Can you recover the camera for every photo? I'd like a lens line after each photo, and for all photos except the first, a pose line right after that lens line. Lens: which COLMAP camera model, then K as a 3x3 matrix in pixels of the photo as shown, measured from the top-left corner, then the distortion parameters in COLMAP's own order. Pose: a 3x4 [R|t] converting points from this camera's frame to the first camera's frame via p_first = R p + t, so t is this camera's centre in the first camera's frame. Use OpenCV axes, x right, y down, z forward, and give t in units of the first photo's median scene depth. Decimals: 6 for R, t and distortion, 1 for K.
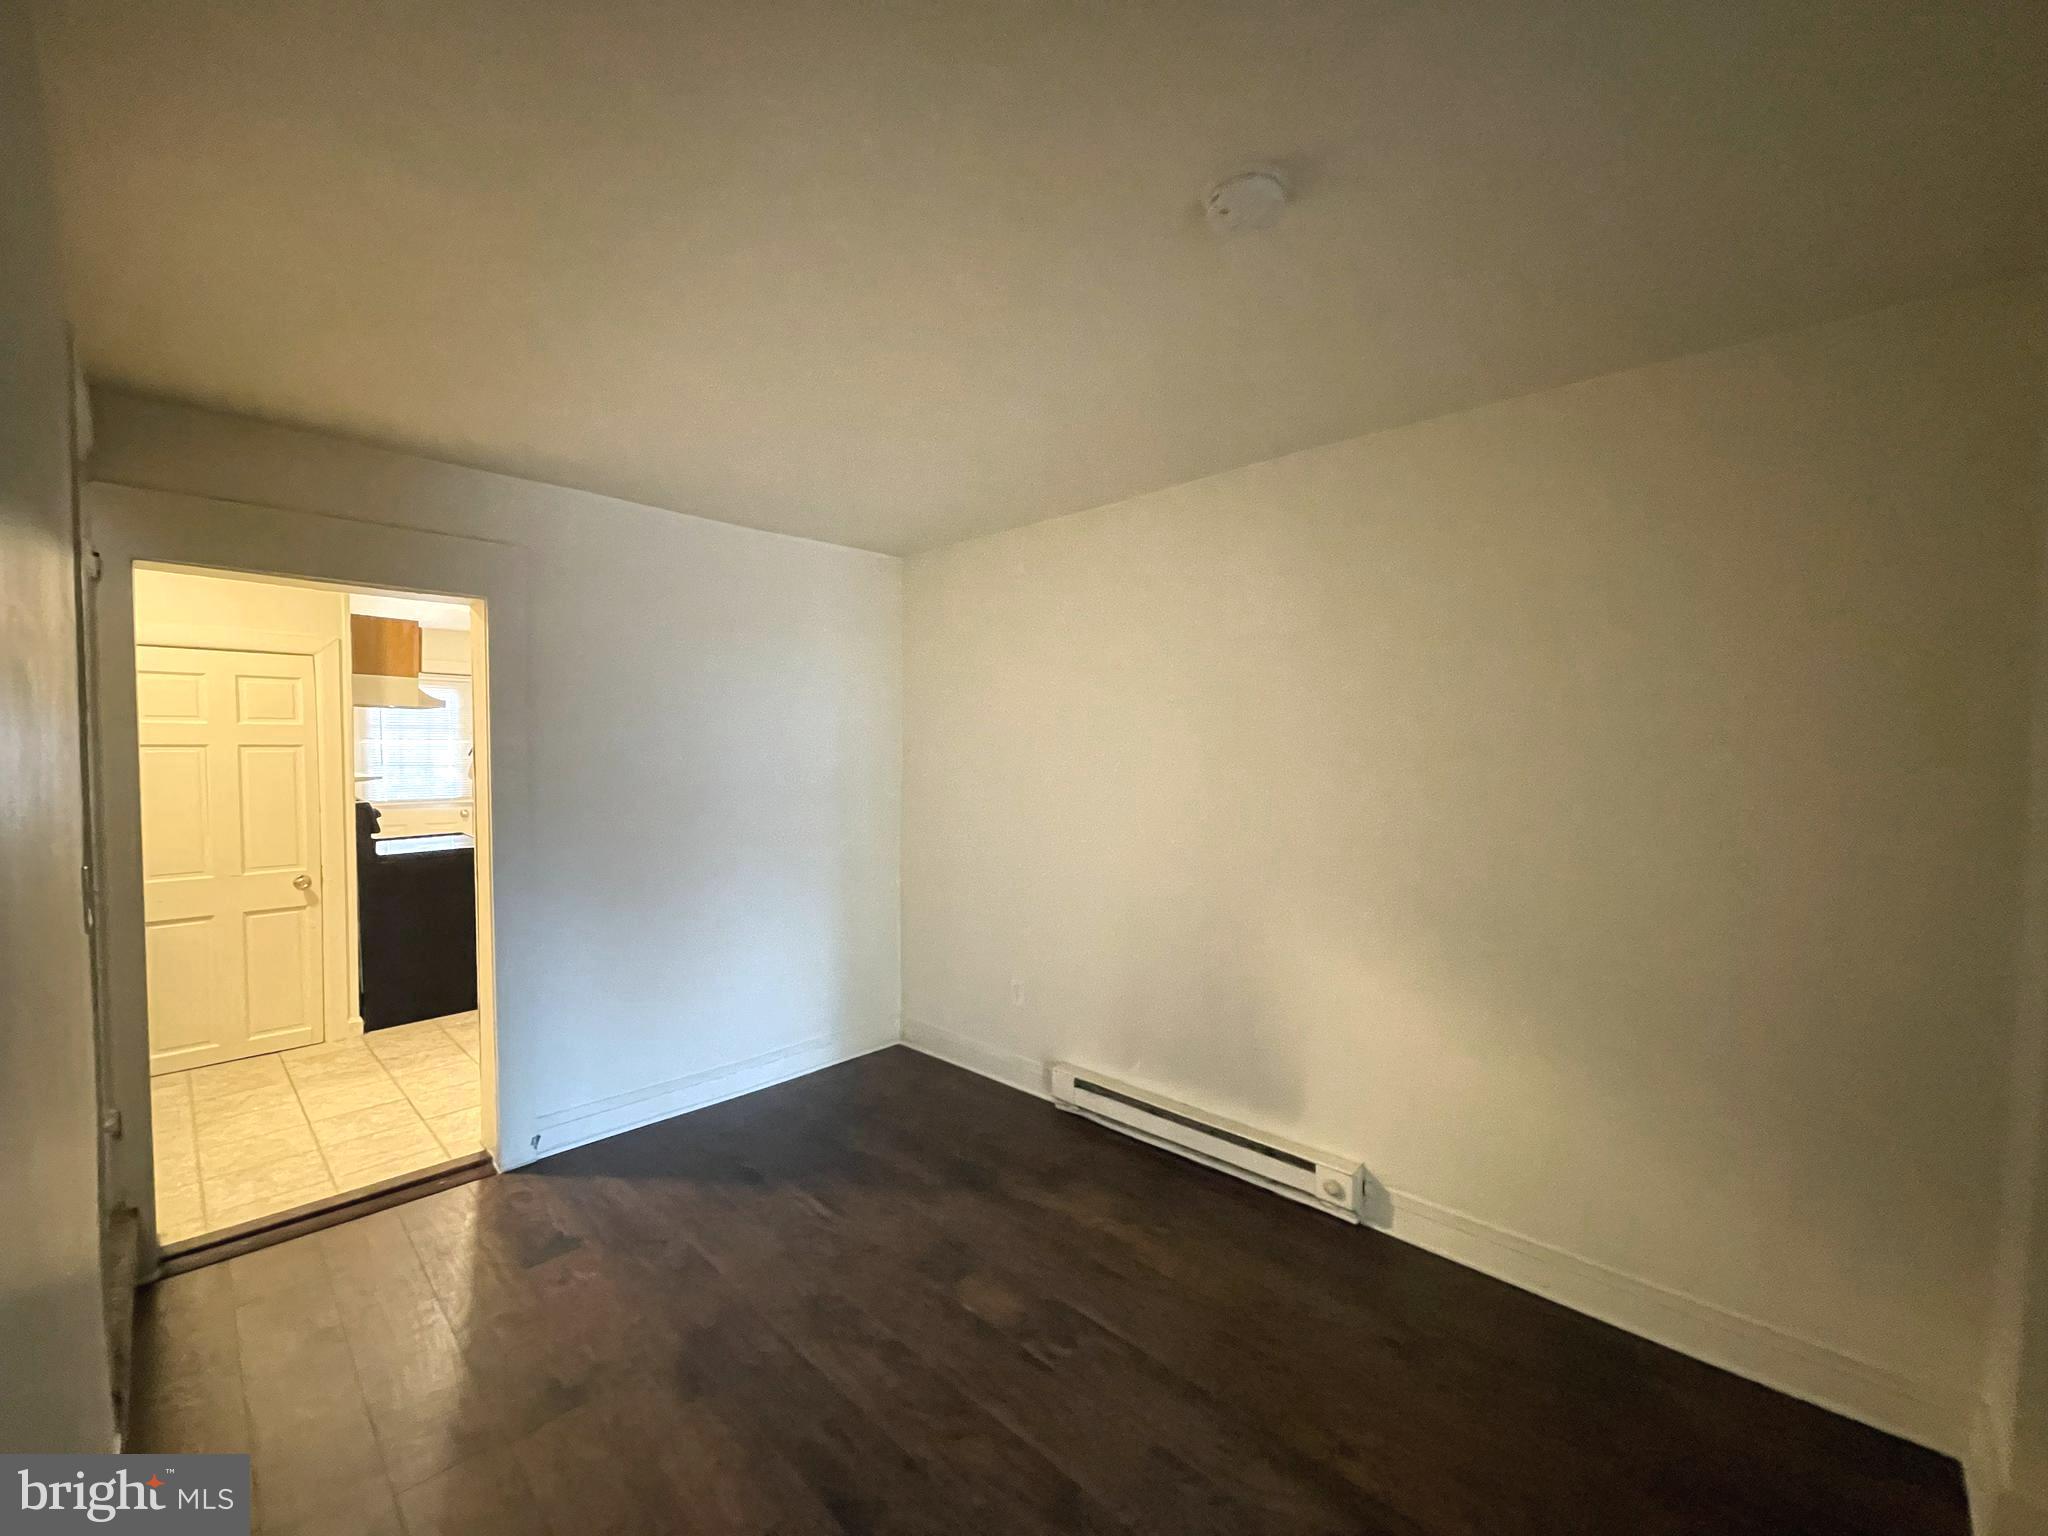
lens RADIAL K [[830.7, 0, 1016.5], [0, 830.7, 770.5], [0, 0, 1]] dist [-0.002115, 0.003133]
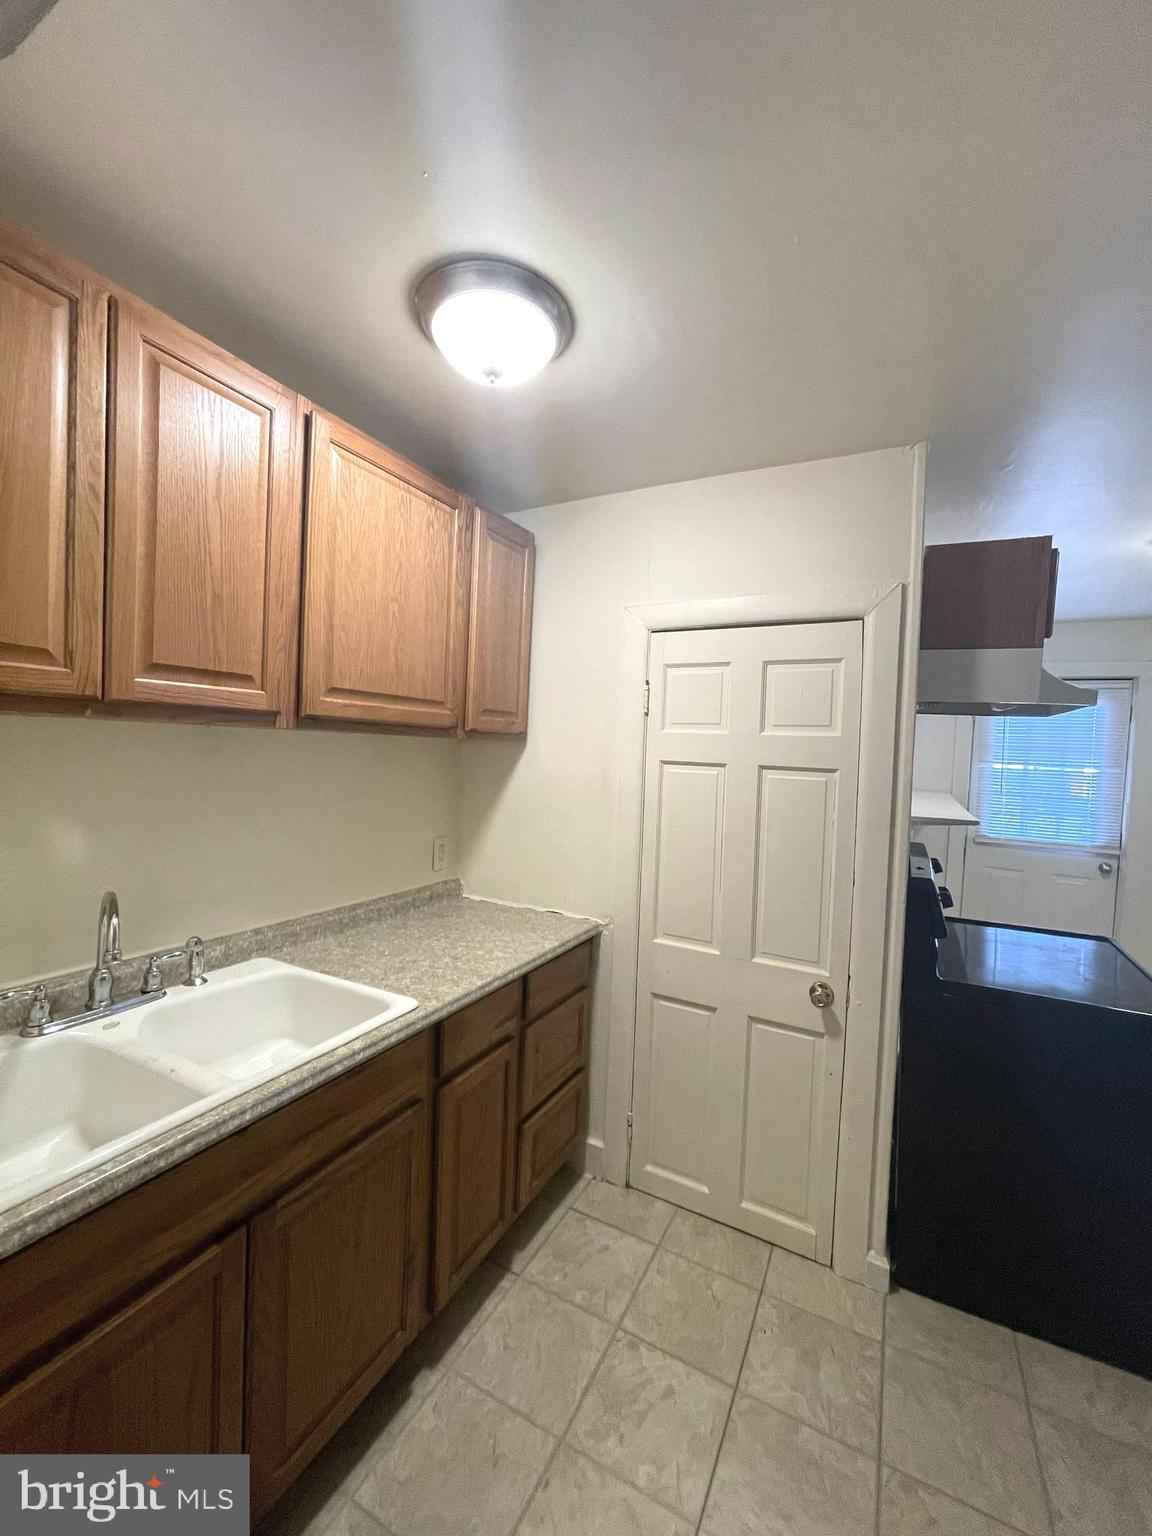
lens RADIAL K [[623.0, 0, 576.8], [0, 623.0, 767.4], [0, 0, 1]] dist [-0.002115, 0.003133]
pose [[0.285472, 0.045773, -0.957293, -0.657465], [-0.068411, 0.997284, 0.027285, -0.043676], [0.955942, 0.057700, 0.287828, 0.940420]]
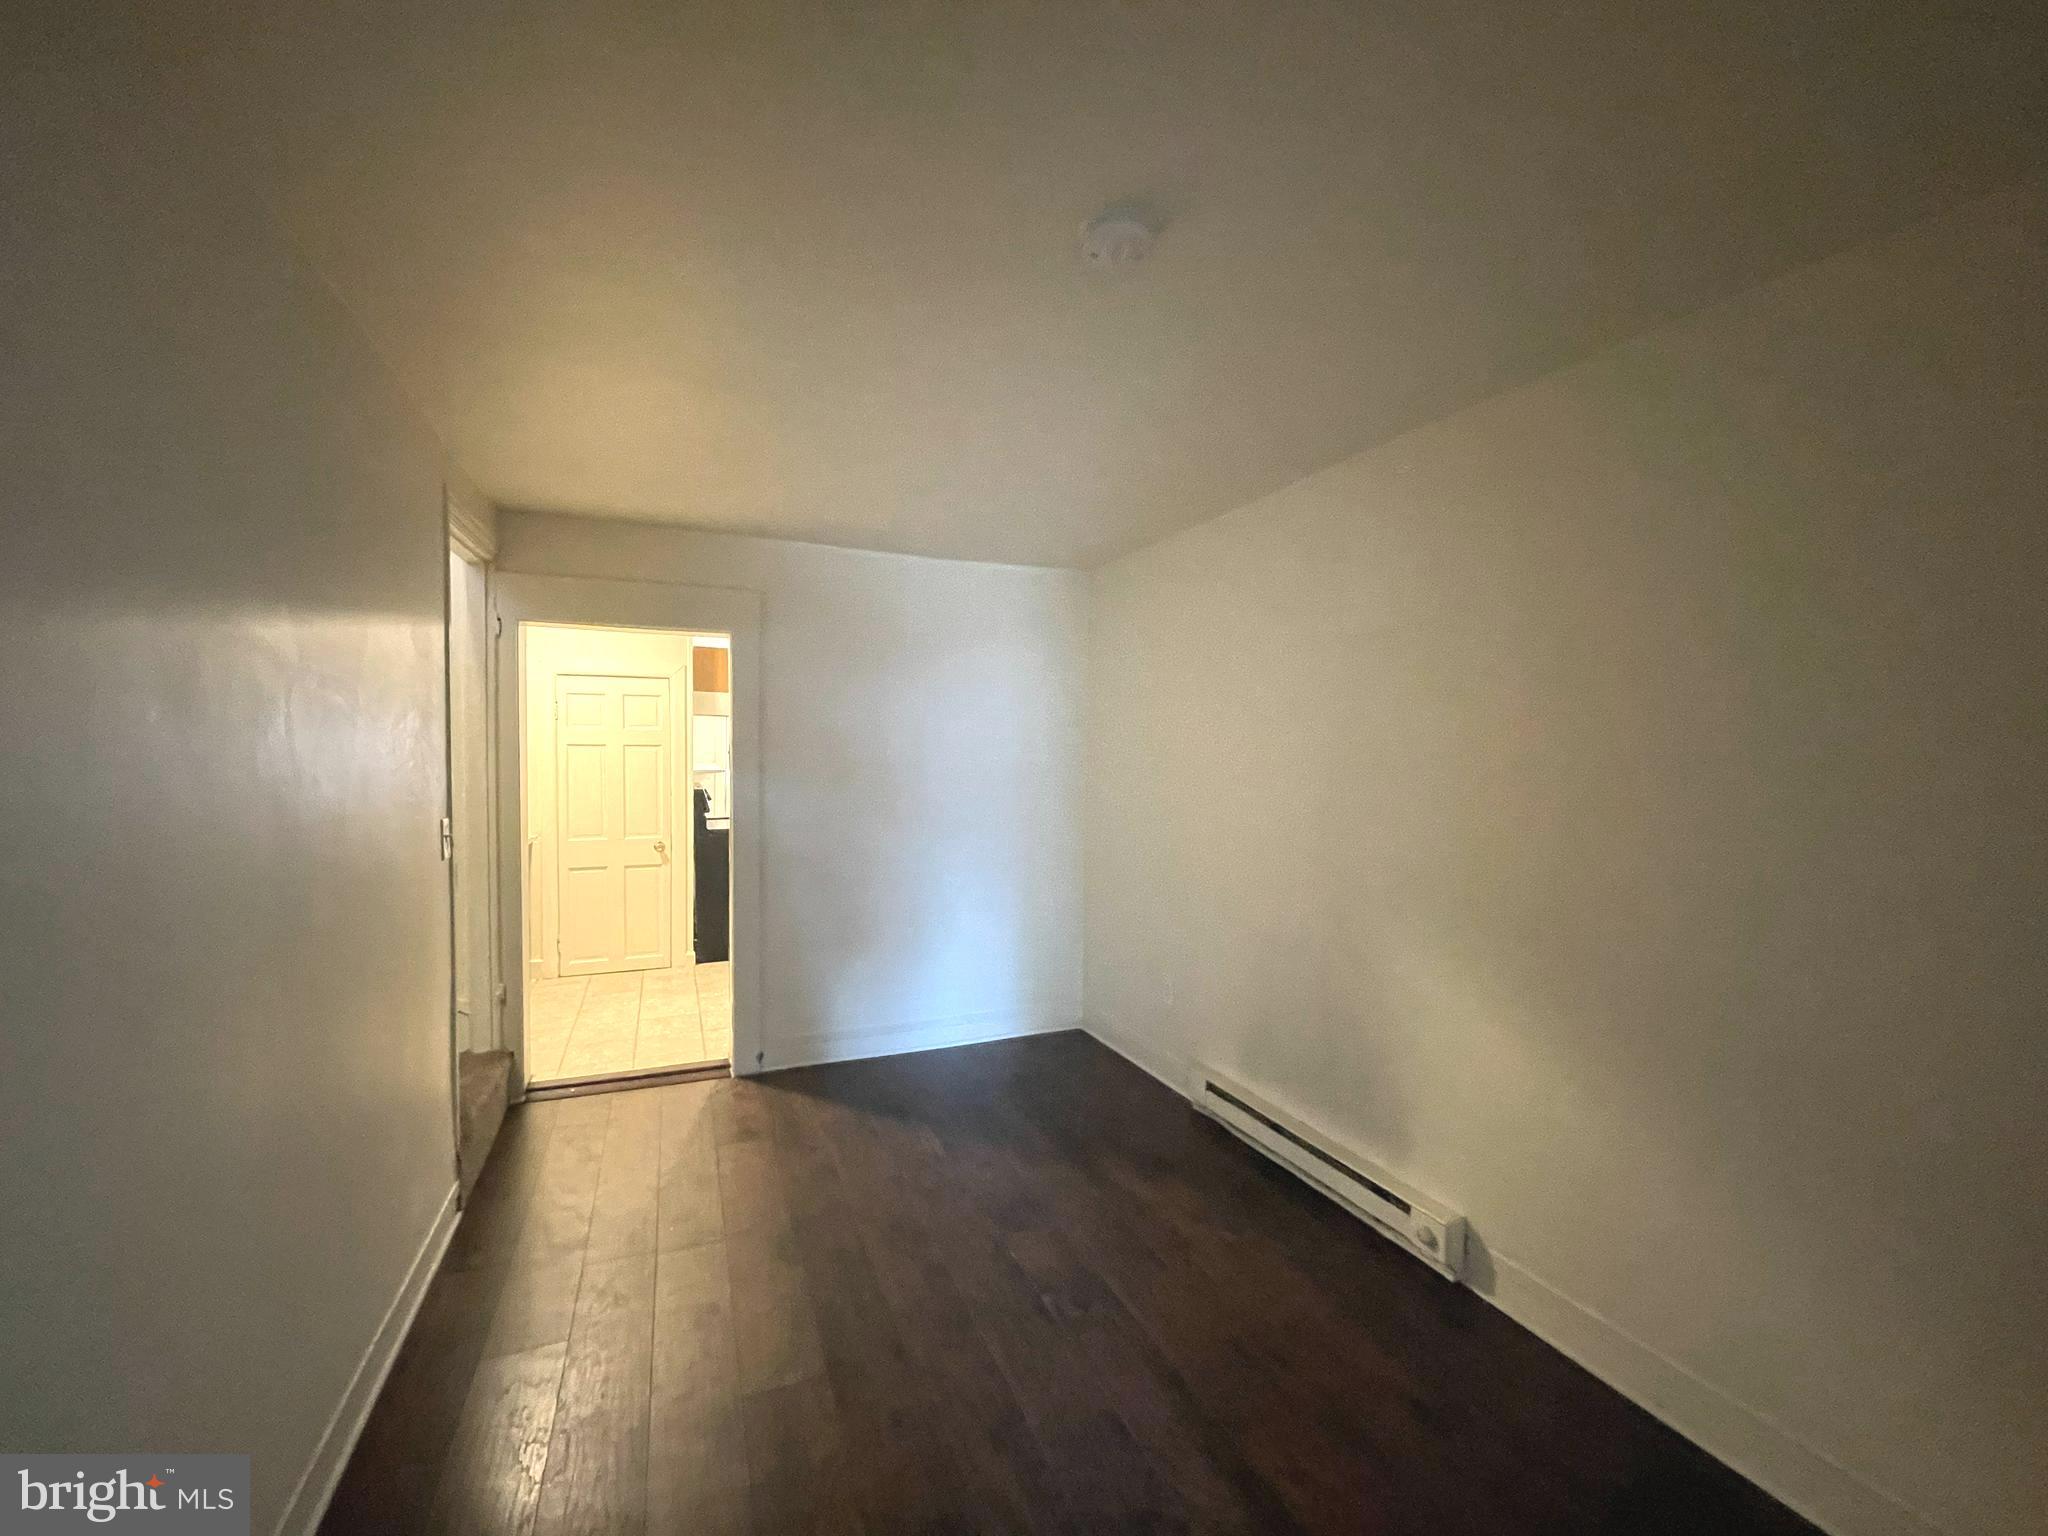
lens RADIAL K [[830.7, 0, 1018.9], [0, 830.7, 766.1], [0, 0, 1]] dist [-0.002115, 0.003133]
pose [[0.918486, 0.014691, -0.395181, 0.287231], [-0.018960, 0.999796, -0.006899, 0.002441], [0.394999, 0.013829, 0.918578, -0.016979]]
